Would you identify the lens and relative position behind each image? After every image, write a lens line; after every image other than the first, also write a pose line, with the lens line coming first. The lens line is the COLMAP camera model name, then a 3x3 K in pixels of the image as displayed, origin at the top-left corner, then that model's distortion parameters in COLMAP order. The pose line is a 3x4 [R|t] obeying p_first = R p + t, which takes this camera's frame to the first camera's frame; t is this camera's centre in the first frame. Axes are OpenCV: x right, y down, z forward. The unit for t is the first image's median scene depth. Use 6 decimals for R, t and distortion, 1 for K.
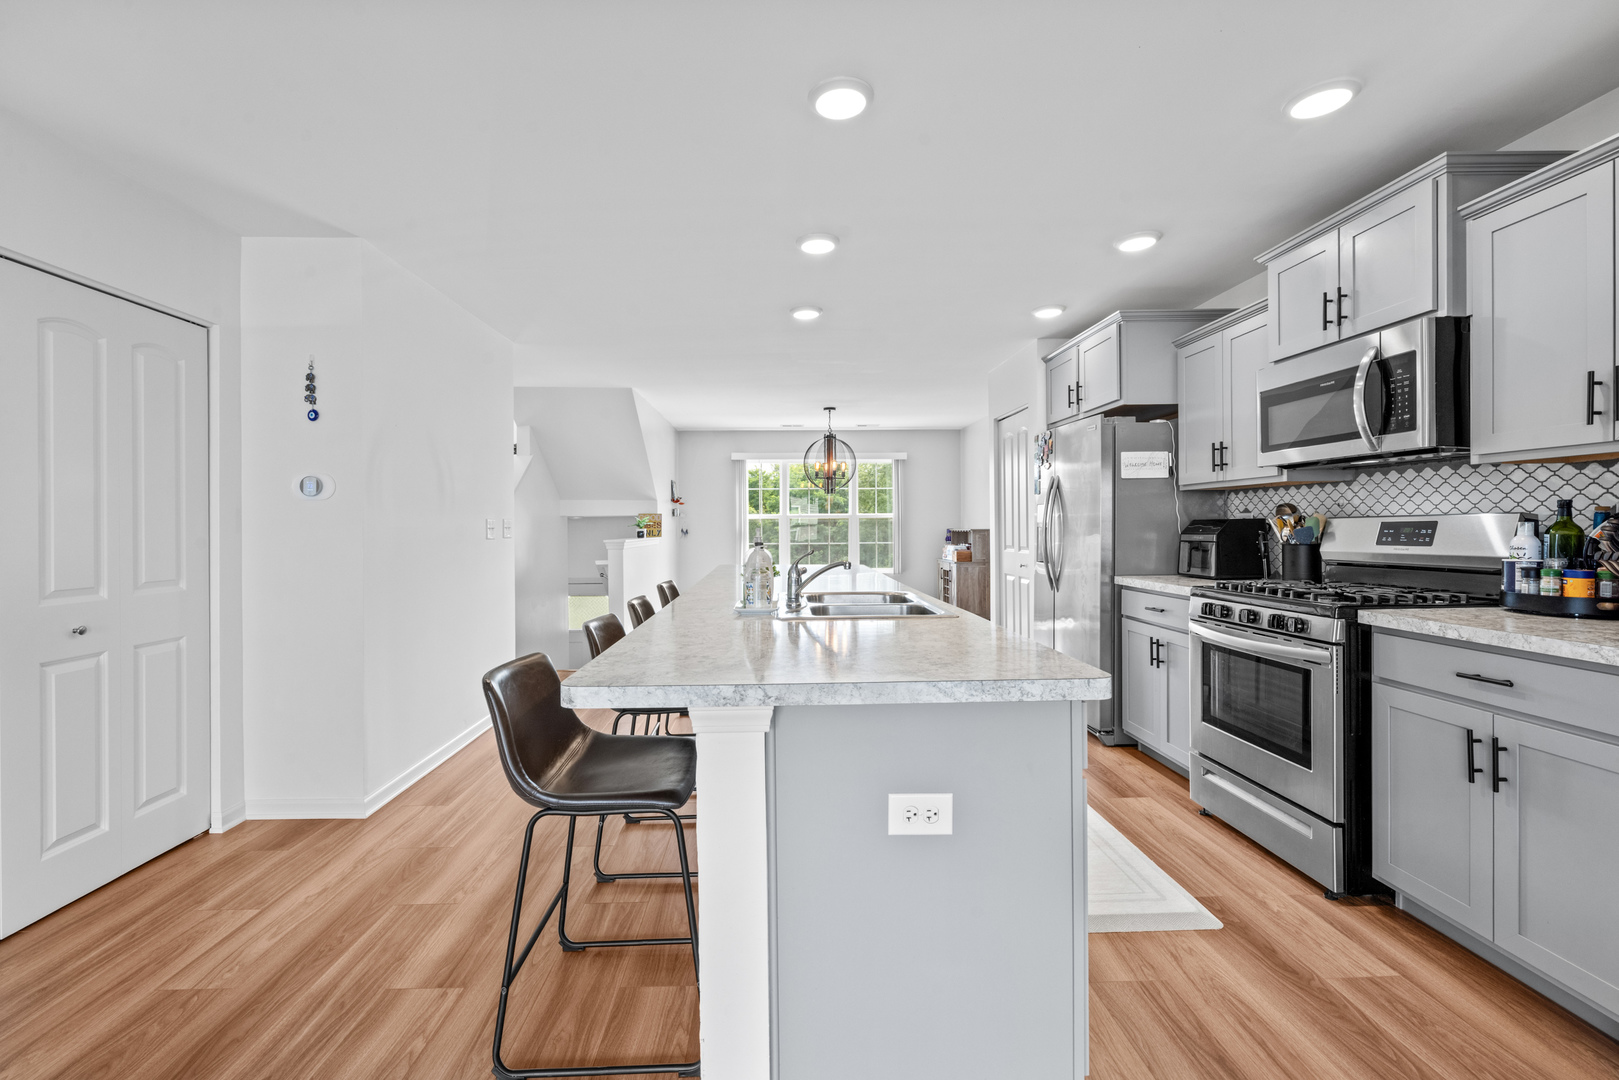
lens RADIAL K [[696.0, 0, 790.2], [0, 696.0, 535.7], [0, 0, 1]] dist [-0.001631, 0.000448]
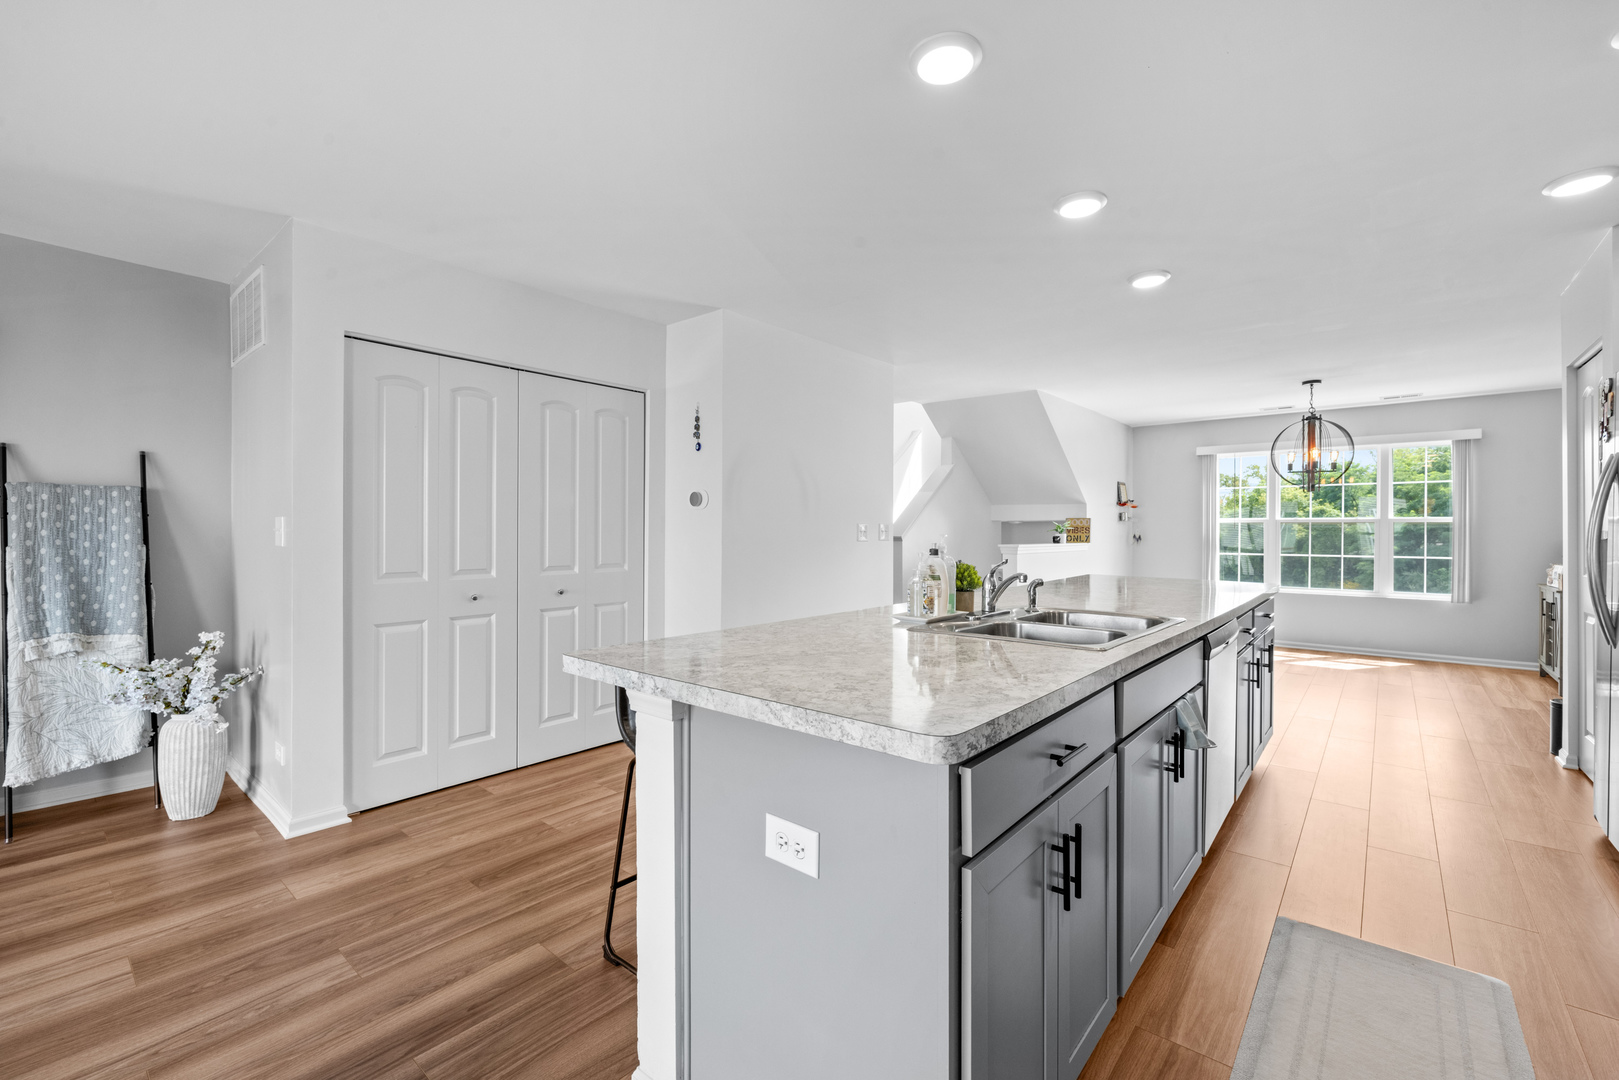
lens RADIAL K [[681.2, 0, 811.1], [0, 681.2, 535.2], [0, 0, 1]] dist [0.000000, 0.000340]
pose [[0.746917, 0.013824, -0.664774, 0.381410], [-0.017928, 0.999839, 0.000648, -0.005459], [0.664676, 0.011434, 0.747045, 0.160352]]
